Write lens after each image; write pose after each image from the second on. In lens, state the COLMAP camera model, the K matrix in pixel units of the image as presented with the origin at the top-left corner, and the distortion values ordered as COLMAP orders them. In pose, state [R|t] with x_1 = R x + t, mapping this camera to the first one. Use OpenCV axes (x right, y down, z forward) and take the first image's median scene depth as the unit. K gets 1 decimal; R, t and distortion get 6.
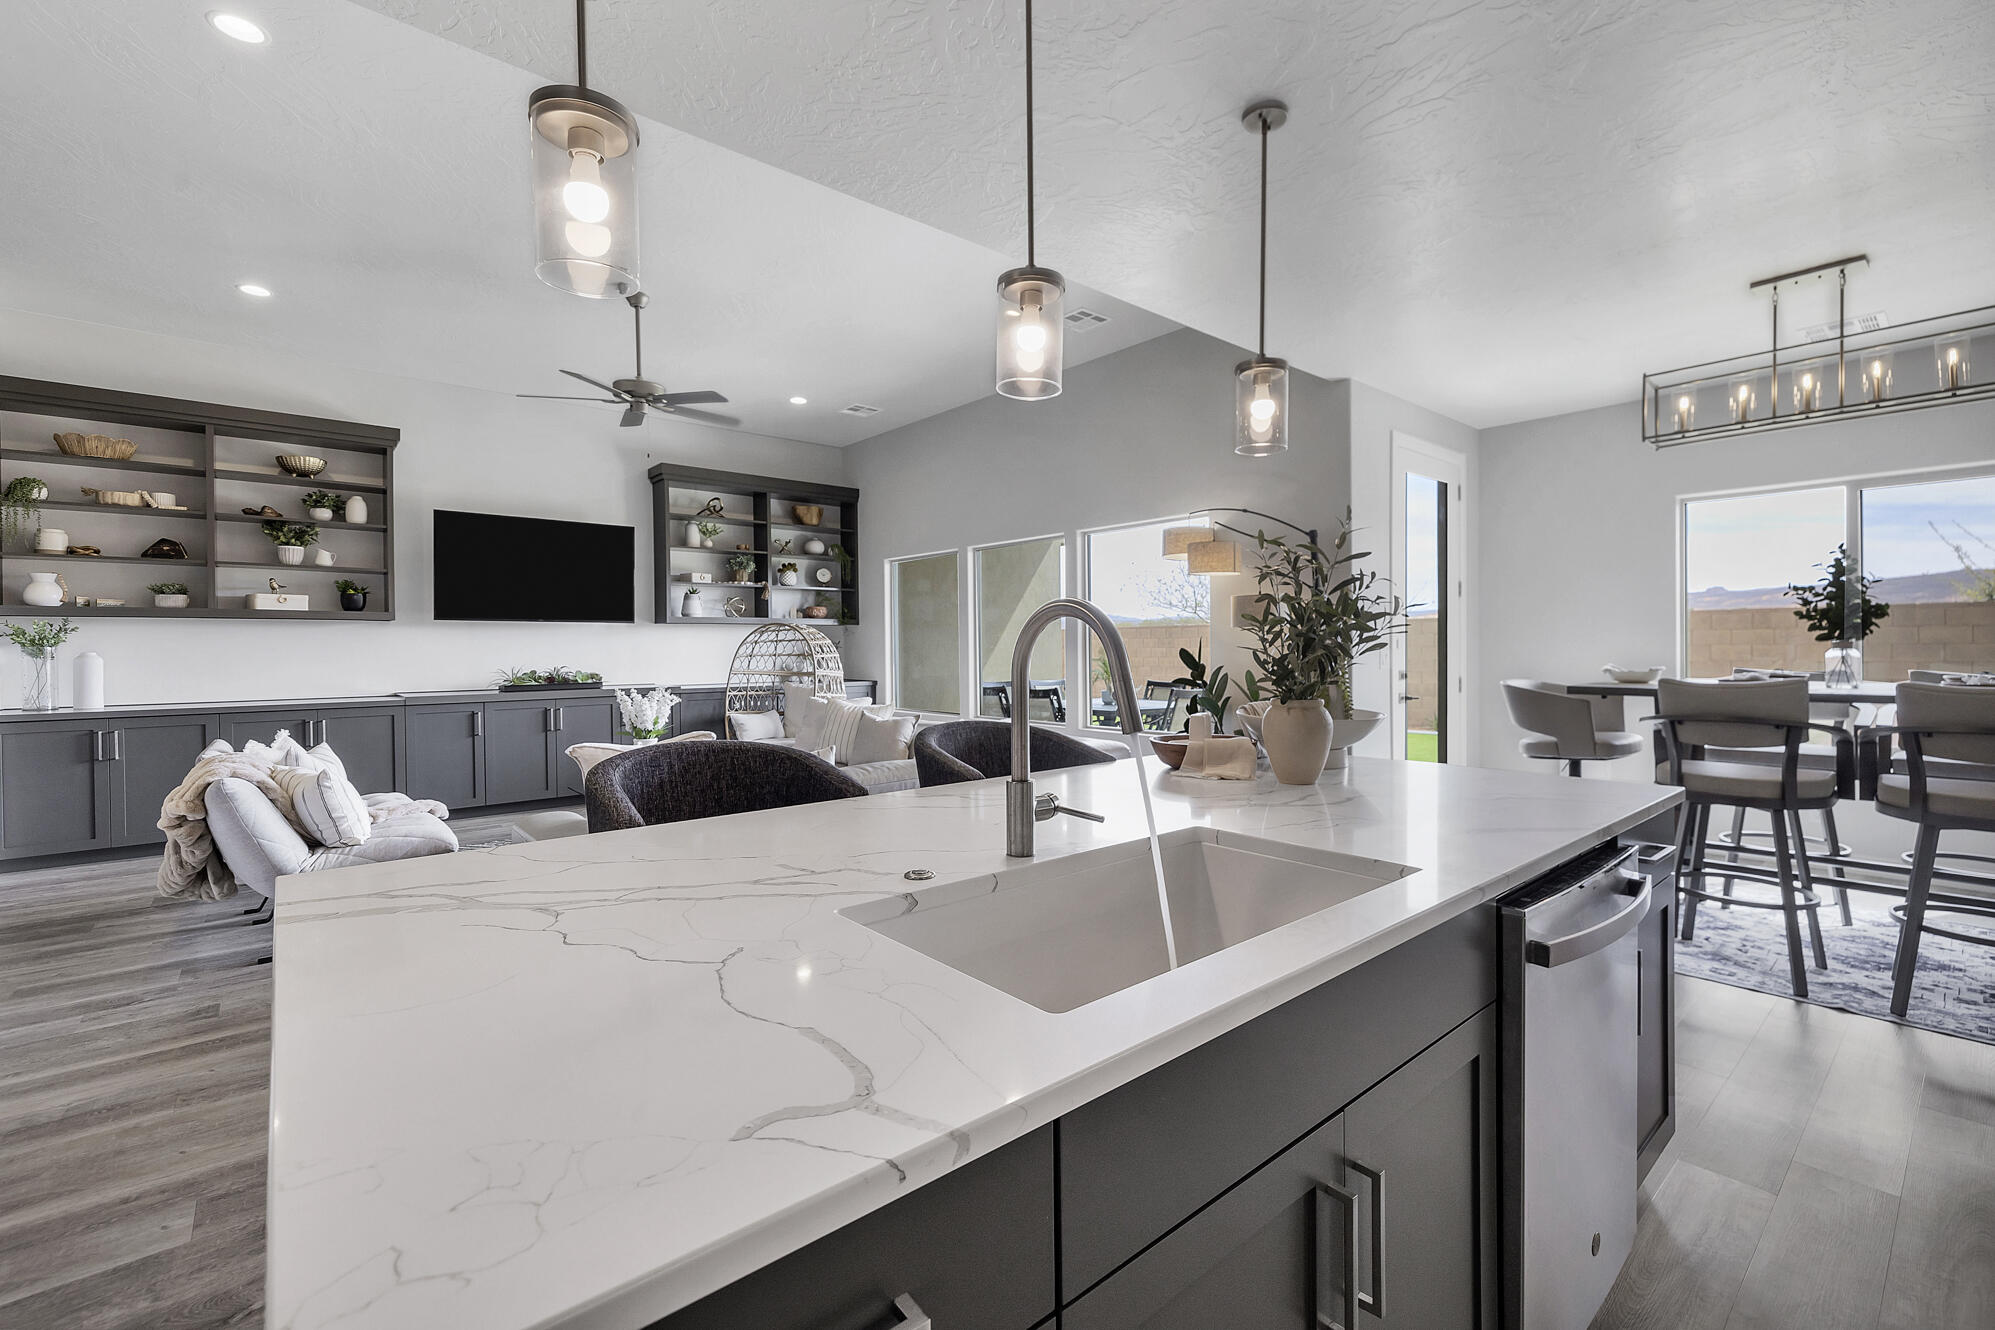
lens RADIAL K [[863.6, 0, 1024.7], [0, 863.6, 660.7], [0, 0, 1]] dist [-0.000264, 0.000729]
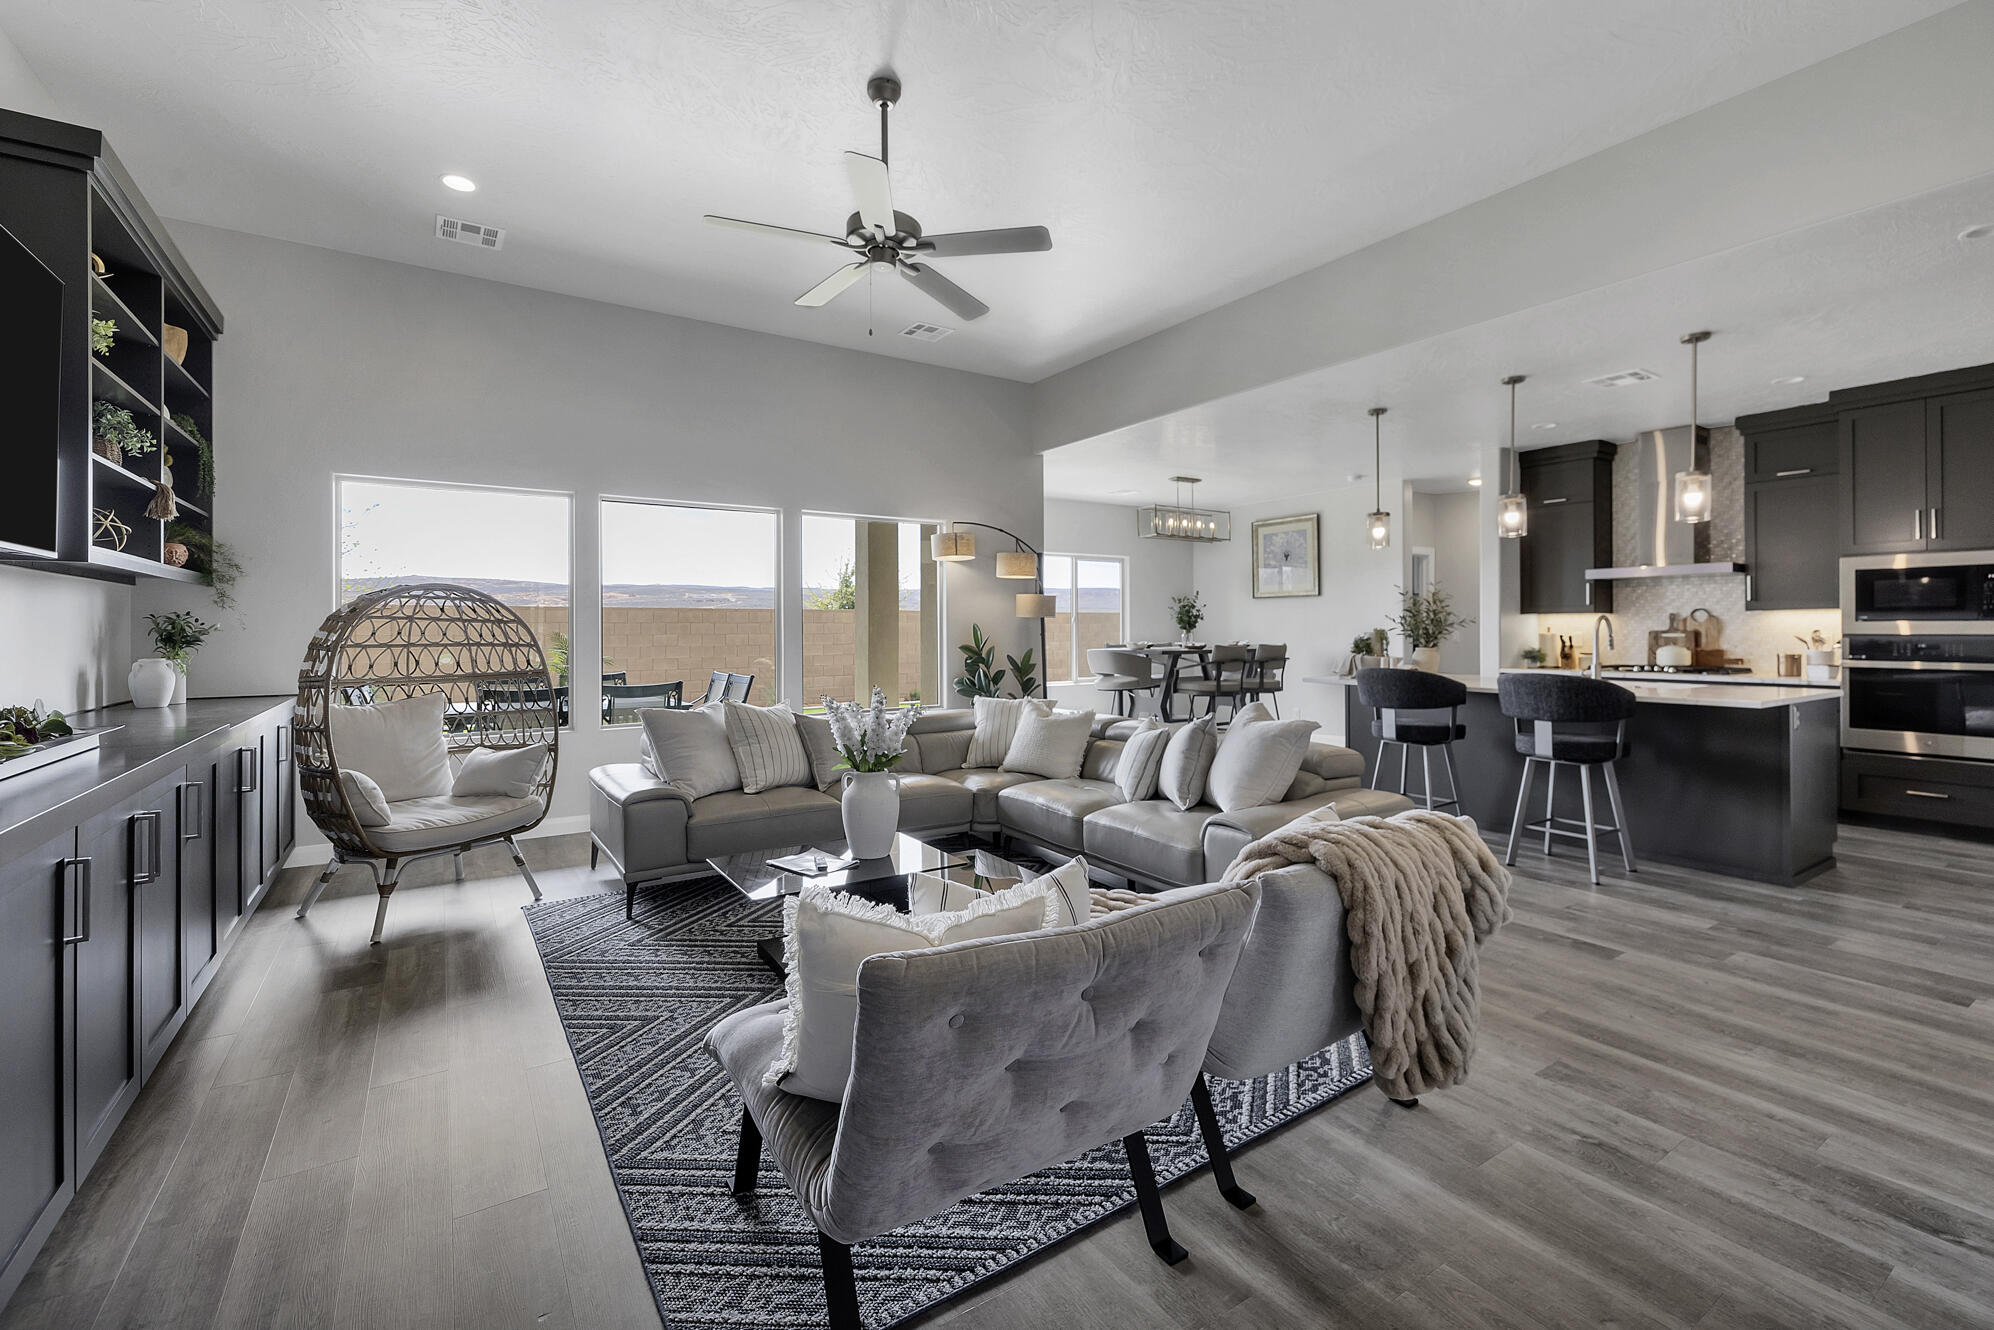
lens RADIAL K [[863.2, 0, 1004.1], [0, 863.2, 630.4], [0, 0, 1]] dist [-0.000264, 0.000729]
pose [[0.124766, 0.008708, 0.992148, -0.907224], [0.022496, 0.999680, -0.011603, -0.003434], [-0.991931, 0.023767, 0.124530, 0.702098]]
